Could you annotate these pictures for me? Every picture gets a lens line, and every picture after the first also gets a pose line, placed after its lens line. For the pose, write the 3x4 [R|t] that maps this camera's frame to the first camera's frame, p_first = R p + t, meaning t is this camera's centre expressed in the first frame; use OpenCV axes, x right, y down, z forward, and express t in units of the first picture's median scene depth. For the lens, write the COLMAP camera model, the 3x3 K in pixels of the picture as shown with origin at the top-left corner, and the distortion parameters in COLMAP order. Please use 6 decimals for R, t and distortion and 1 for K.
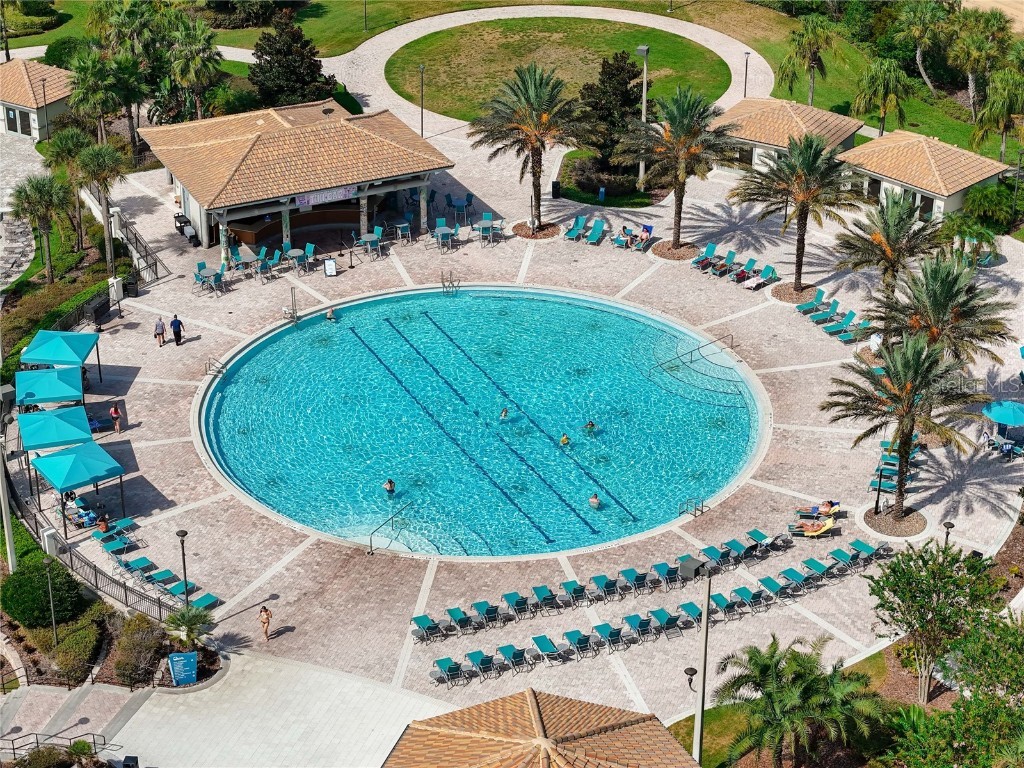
lens RADIAL K [[2031.5, 0, 512.0], [0, 2031.5, 384.0], [0, 0, 1]] dist [-0.239284, 1.167427]
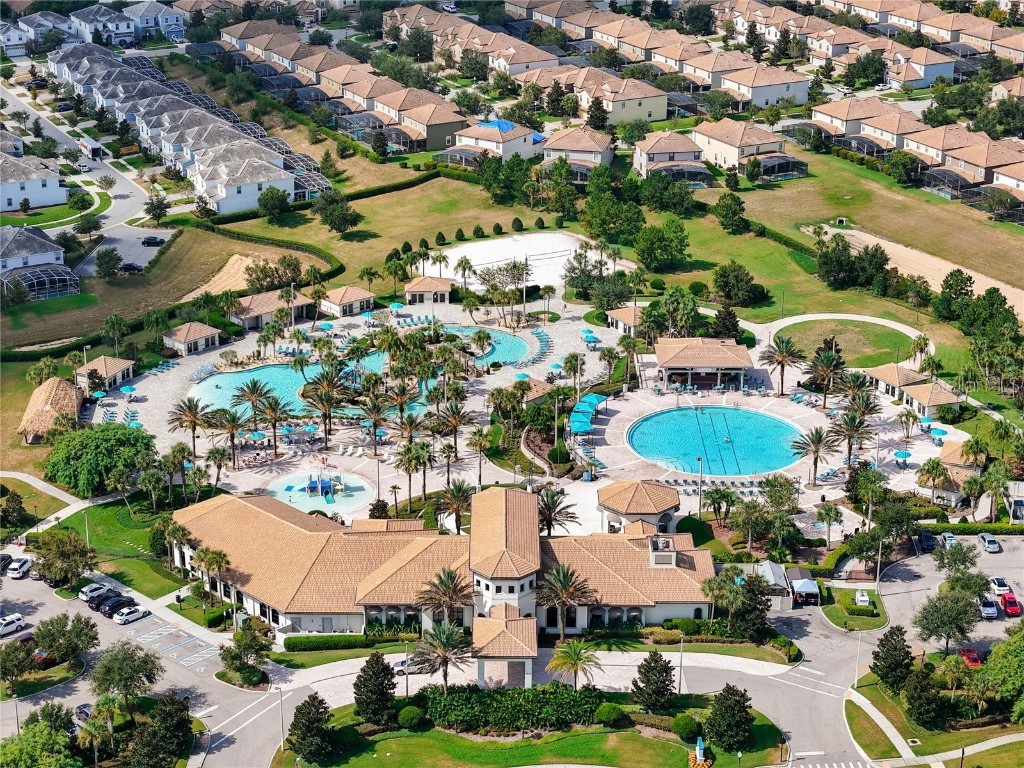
lens RADIAL K [[2031.5, 0, 512.0], [0, 2031.5, 384.0], [0, 0, 1]] dist [-0.239284, 1.167427]
pose [[0.899687, 0.155088, -0.408057, 0.818563], [-0.203446, 0.976005, -0.077615, 0.199793], [0.386228, 0.152847, 0.909651, -1.668242]]
